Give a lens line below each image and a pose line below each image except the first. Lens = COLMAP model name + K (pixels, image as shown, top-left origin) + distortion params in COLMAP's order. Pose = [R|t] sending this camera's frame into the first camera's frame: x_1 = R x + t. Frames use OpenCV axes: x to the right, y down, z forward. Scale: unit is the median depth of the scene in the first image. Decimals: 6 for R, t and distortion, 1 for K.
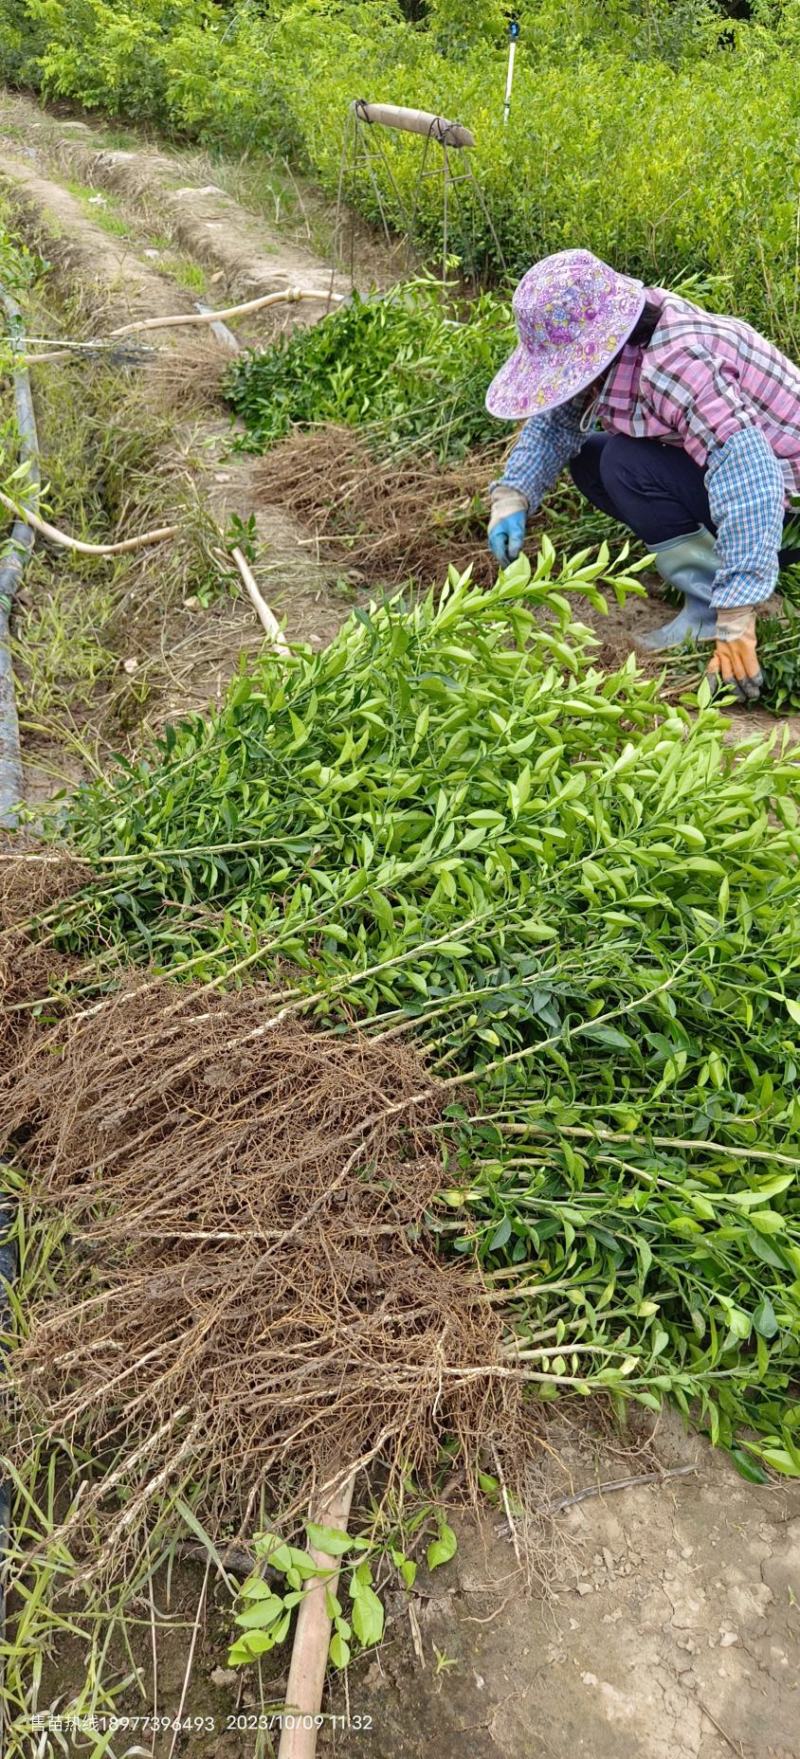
lens RADIAL K [[1338.4, 0, 400.0], [0, 1338.4, 879.5], [0, 0, 1]] dist [0.006056, -0.001105]
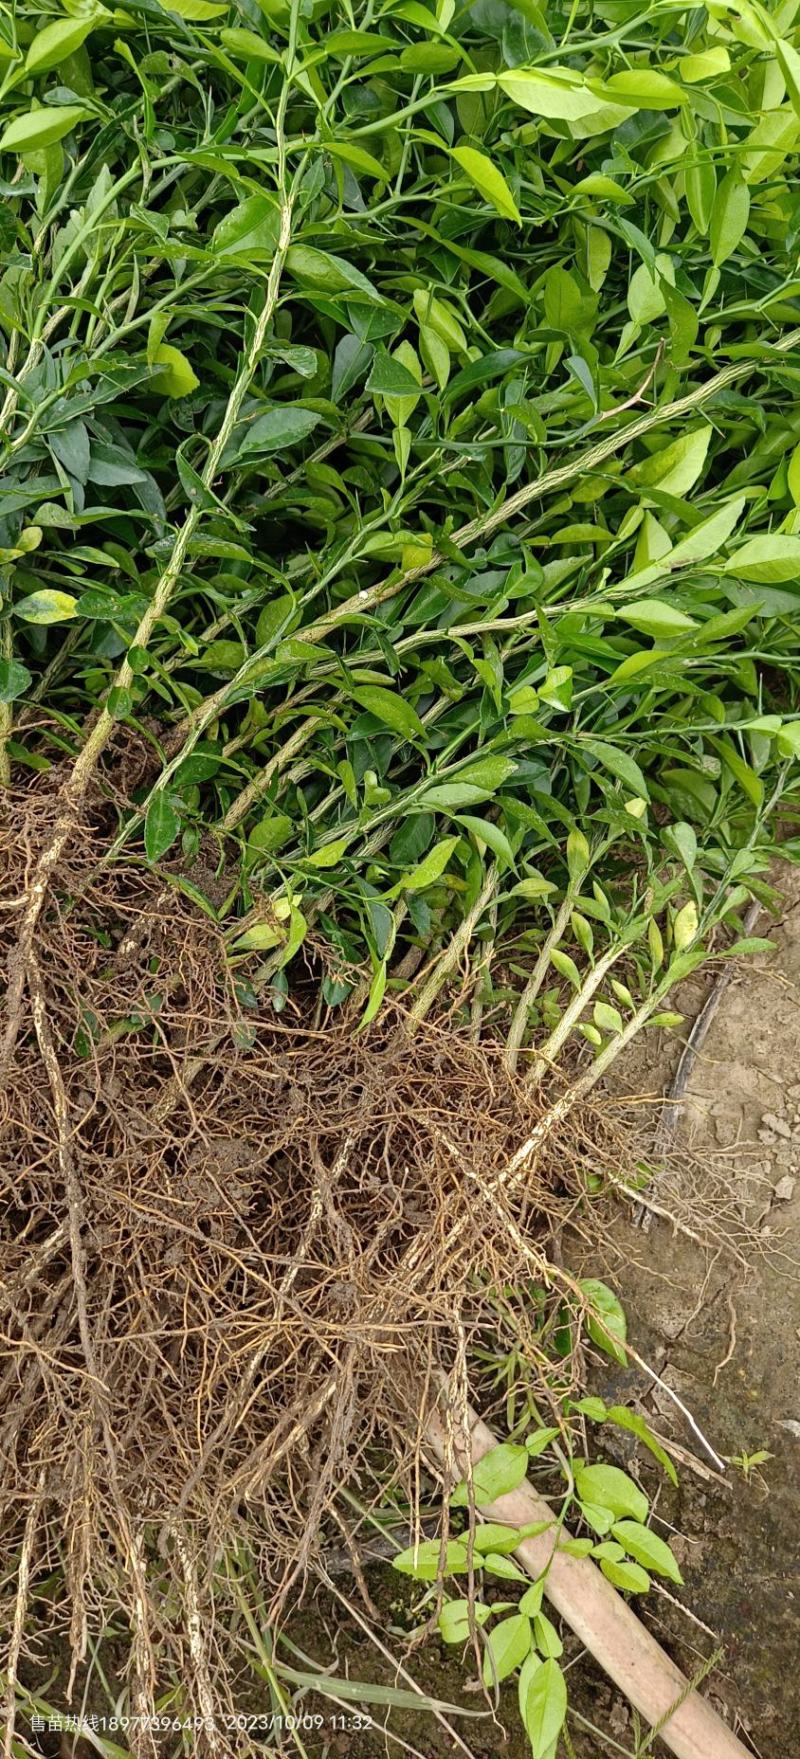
lens RADIAL K [[1283.1, 0, 400.0], [0, 1283.1, 879.5], [0, 0, 1]] dist [0.050468, -0.043084]
pose [[0.686762, -0.712650, 0.143136, 0.025535], [0.456856, 0.576350, 0.677572, -0.069101], [-0.565368, -0.399938, 0.721394, 0.707900]]
